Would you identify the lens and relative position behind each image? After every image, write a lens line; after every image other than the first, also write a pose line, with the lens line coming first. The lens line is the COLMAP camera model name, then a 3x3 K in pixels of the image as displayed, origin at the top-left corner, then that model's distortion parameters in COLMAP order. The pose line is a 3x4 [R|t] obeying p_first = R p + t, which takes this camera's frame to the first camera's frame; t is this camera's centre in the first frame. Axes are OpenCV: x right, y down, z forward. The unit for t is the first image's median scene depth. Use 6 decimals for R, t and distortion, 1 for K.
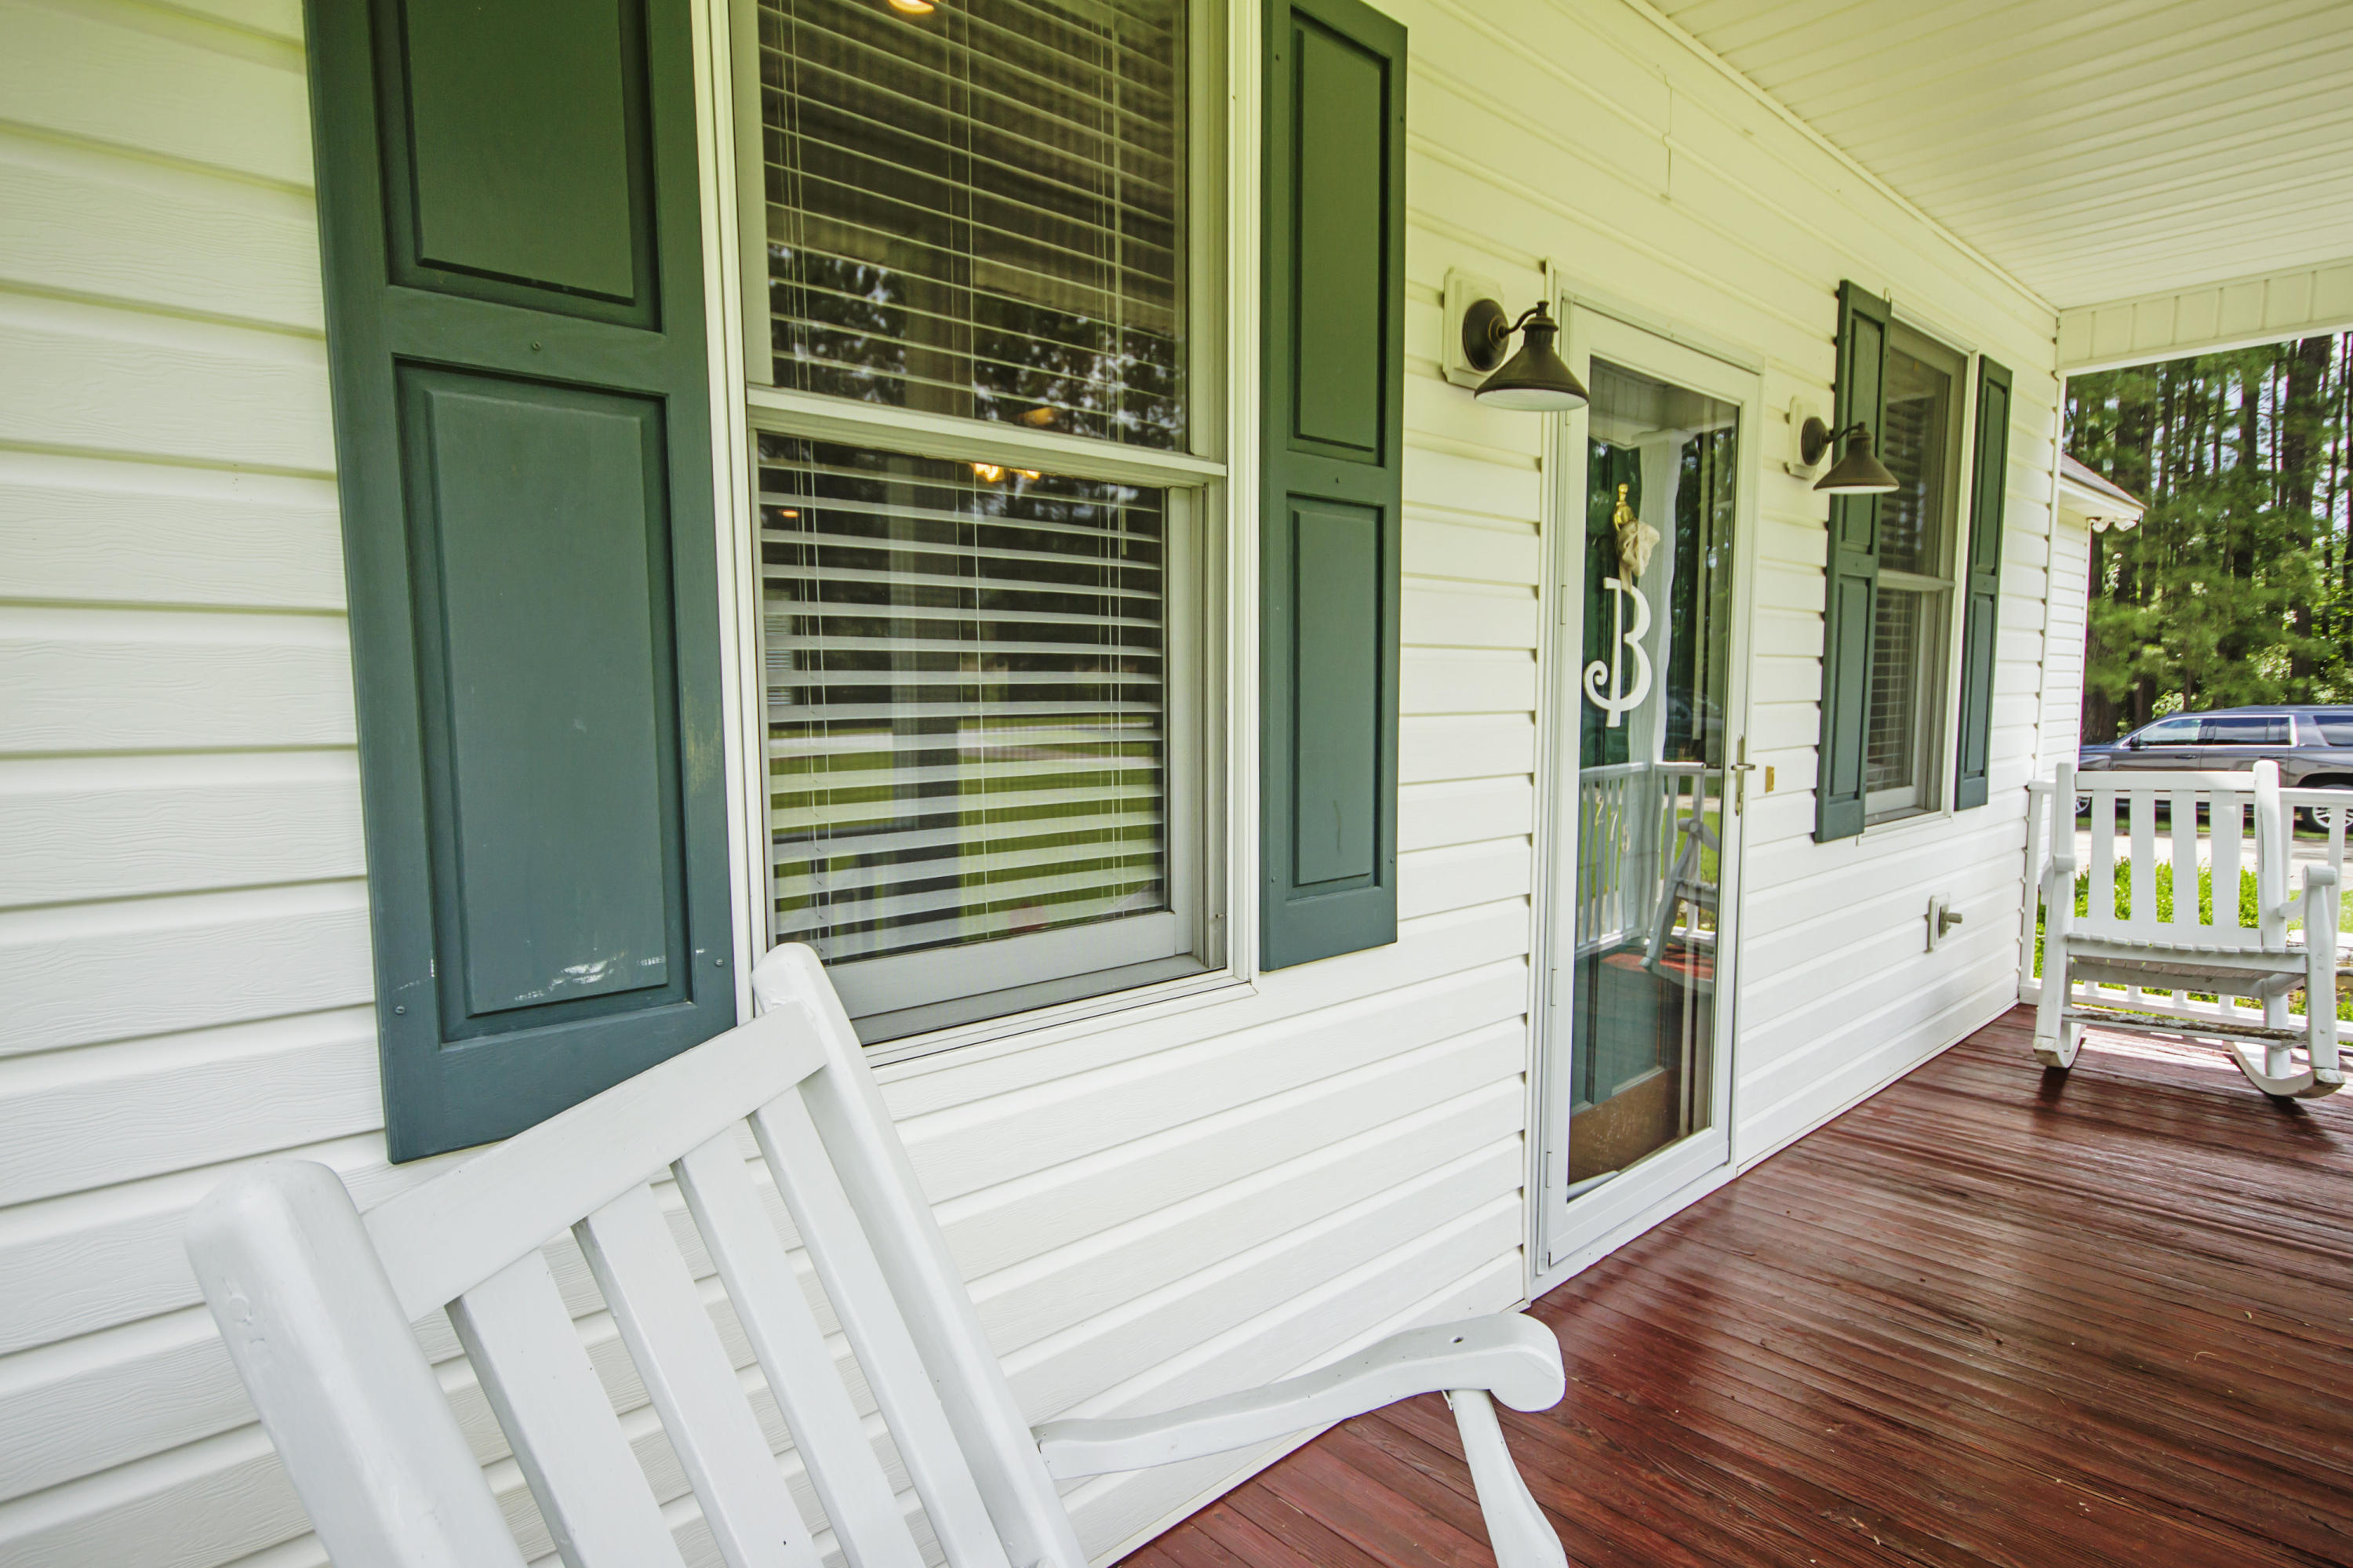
lens RADIAL K [[1221.6, 0, 1171.2], [0, 1221.6, 802.2], [0, 0, 1]] dist [0.002520, 0.001700]
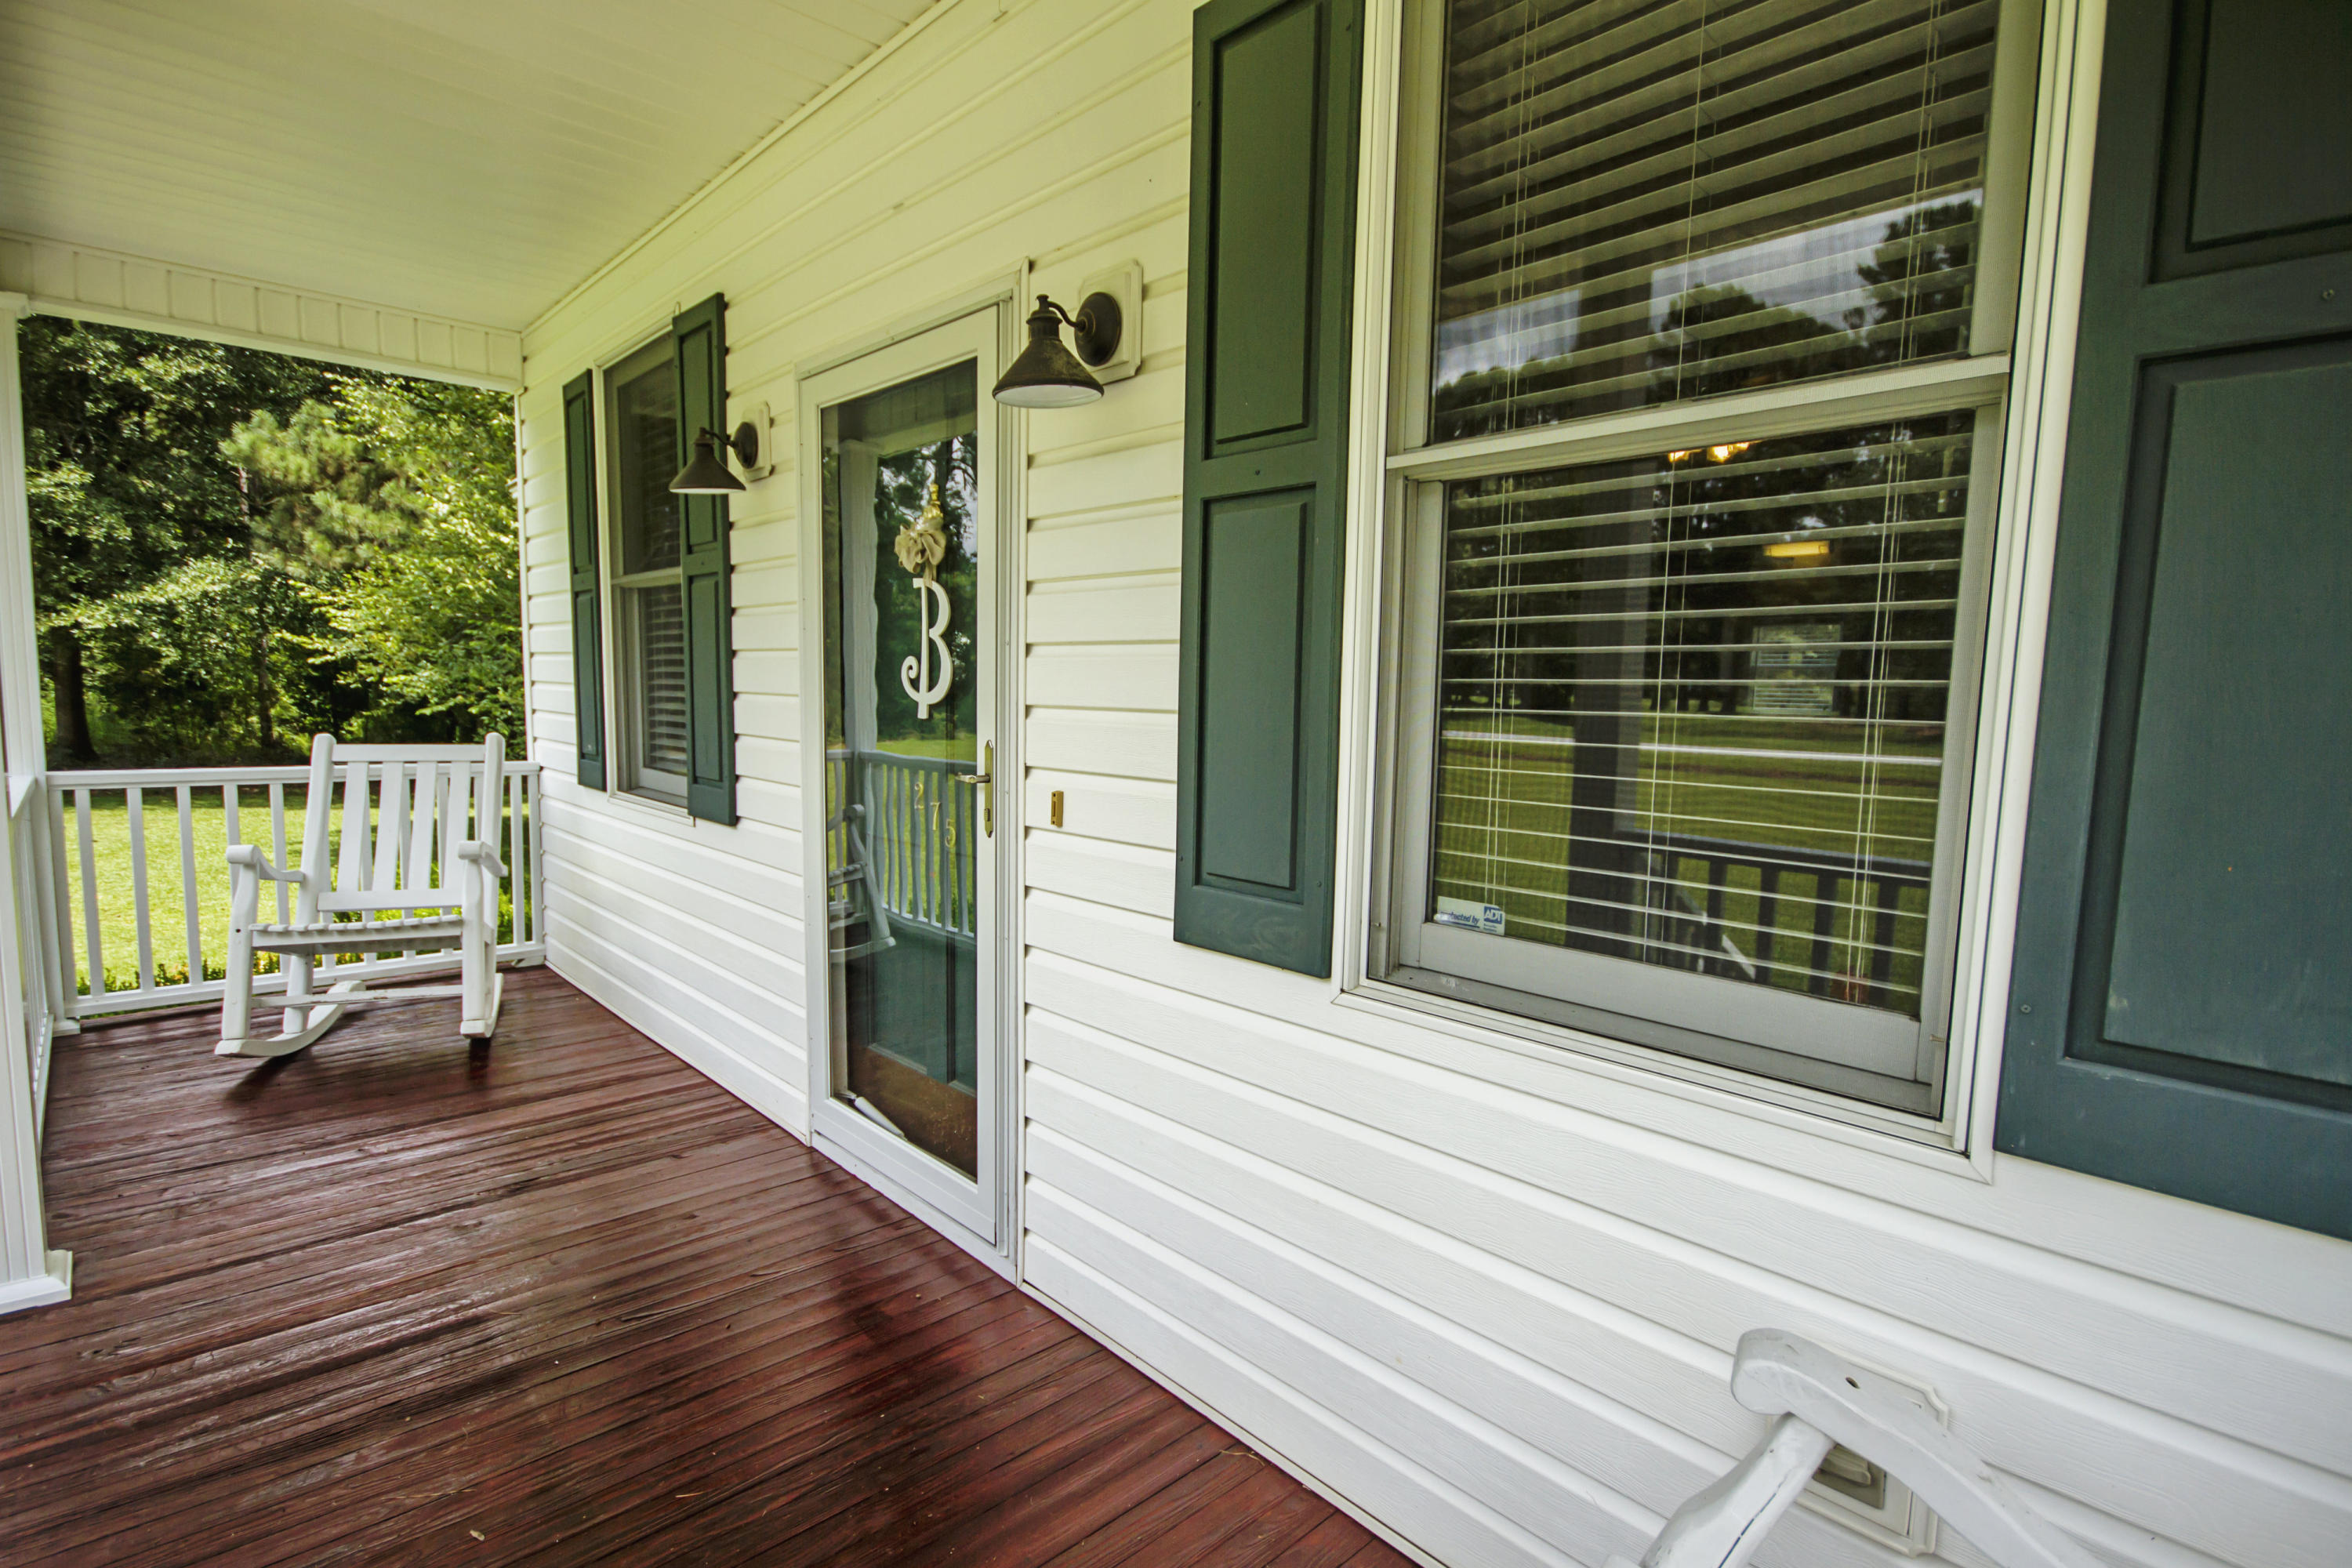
lens RADIAL K [[1103.6, 0, 1170.9], [0, 1103.6, 786.5], [0, 0, 1]] dist [-0.003296, 0.001207]
pose [[0.052111, 0.099991, -0.993623, 0.994835], [-0.110832, 0.989407, 0.093755, -0.087517], [0.992472, 0.105239, 0.062642, 0.871254]]
